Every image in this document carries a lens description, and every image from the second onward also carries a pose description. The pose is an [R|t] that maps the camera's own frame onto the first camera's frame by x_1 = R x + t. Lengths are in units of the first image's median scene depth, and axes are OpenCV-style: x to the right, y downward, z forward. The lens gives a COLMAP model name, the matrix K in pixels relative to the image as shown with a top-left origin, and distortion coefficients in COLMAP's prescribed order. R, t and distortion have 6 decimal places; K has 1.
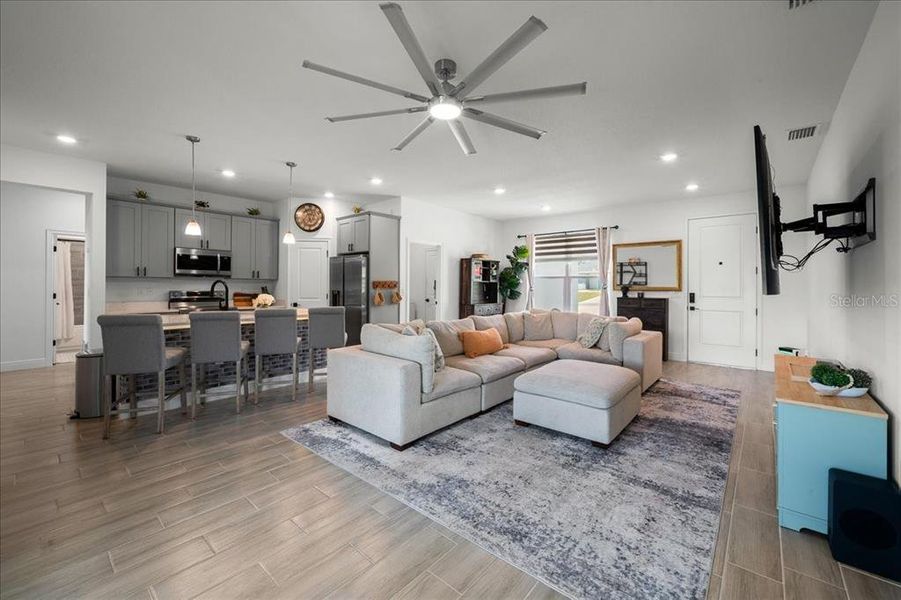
lens RADIAL K [[362.8, 0, 449.5], [0, 362.8, 288.5], [0, 0, 1]] dist [-0.001814, 0.000056]
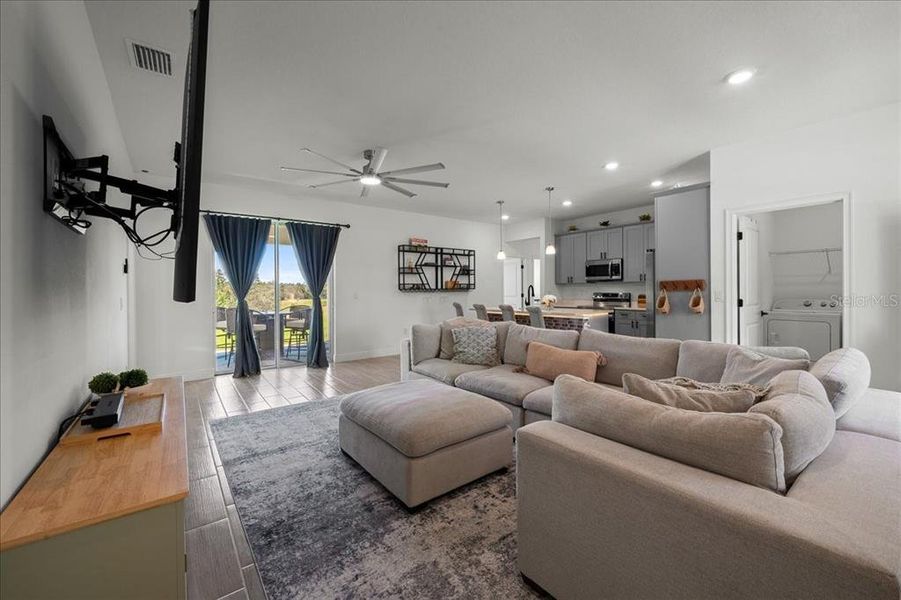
lens RADIAL K [[362.8, 0, 449.5], [0, 362.8, 288.5], [0, 0, 1]] dist [-0.001814, 0.000056]
pose [[-0.201257, -0.008356, -0.979503, 0.645205], [-0.001253, 0.999965, -0.008273, 0.002796], [0.979538, -0.000438, -0.201260, 0.712714]]
